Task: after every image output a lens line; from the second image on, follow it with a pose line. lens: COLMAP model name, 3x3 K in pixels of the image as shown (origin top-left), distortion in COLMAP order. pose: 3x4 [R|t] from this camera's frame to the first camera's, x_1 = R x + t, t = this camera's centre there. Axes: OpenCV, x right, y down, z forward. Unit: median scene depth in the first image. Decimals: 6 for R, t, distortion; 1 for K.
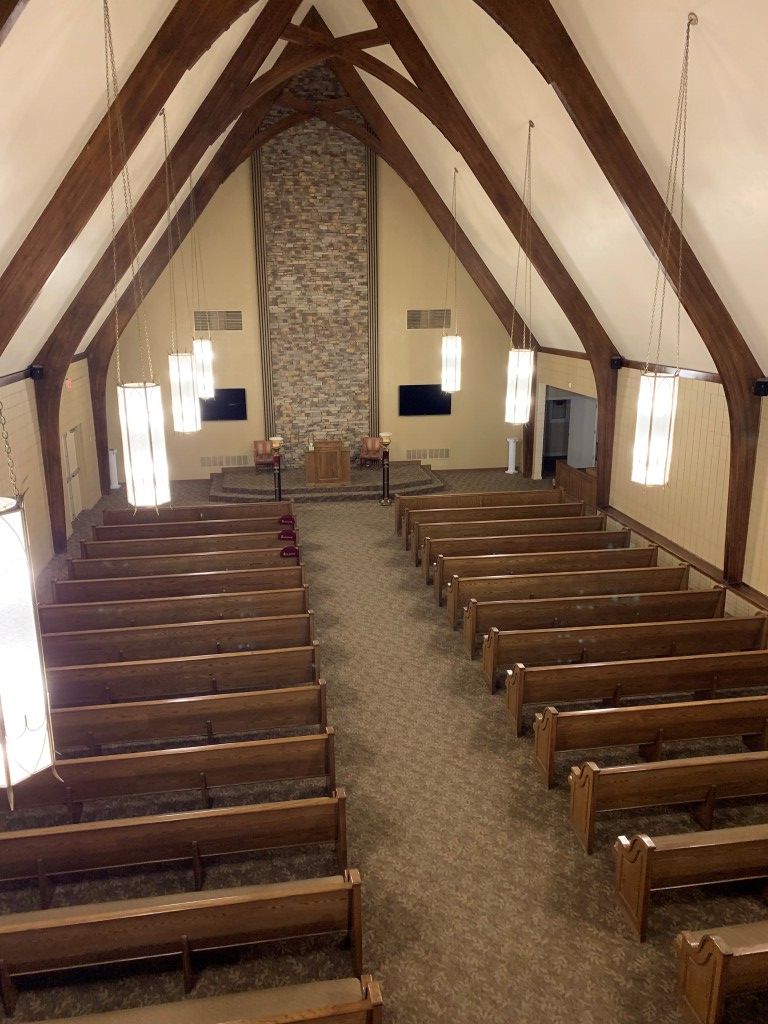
lens RADIAL K [[796.2, 0, 384.0], [0, 796.2, 512.0], [0, 0, 1]] dist [0.007160, -0.003244]
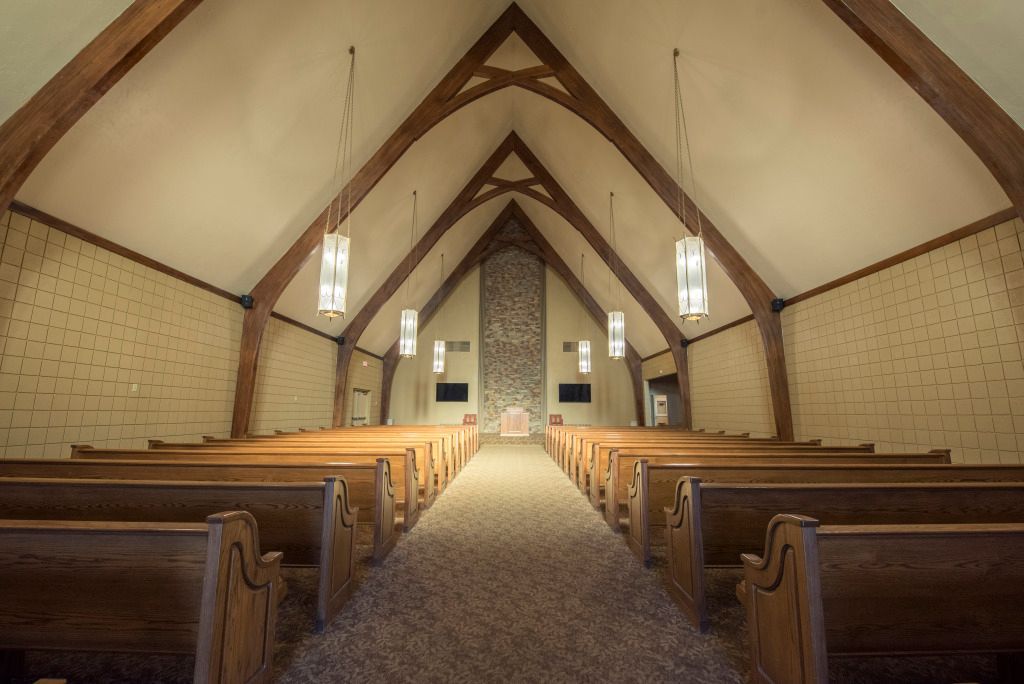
lens RADIAL K [[420.2, 0, 512.0], [0, 420.2, 342.0], [0, 0, 1]] dist [-0.012779, -0.000046]
pose [[0.987288, -0.016725, -0.158060, 0.068178], [-0.051820, 0.906240, -0.419576, 0.148789], [0.150258, 0.422433, 0.893853, 0.163135]]
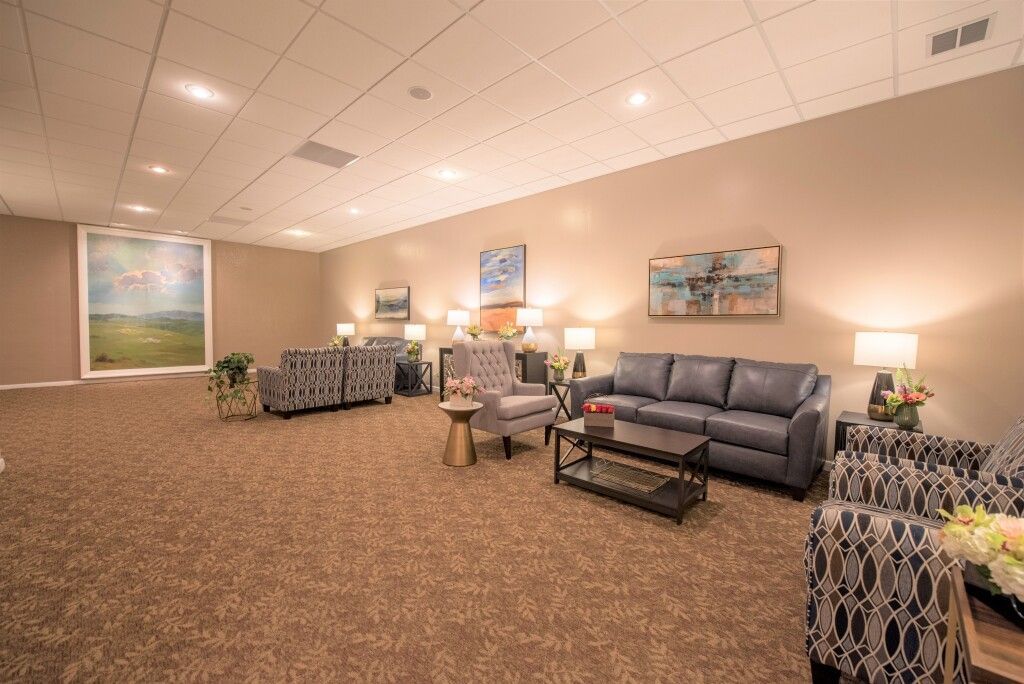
lens RADIAL K [[420.2, 0, 512.0], [0, 420.2, 342.0], [0, 0, 1]] dist [-0.012779, -0.000046]
pose [[0.801869, -0.013763, 0.597342, 0.060731], [0.147746, 0.973256, -0.175909, 0.136653], [-0.578945, 0.229311, 0.782457, 0.206537]]
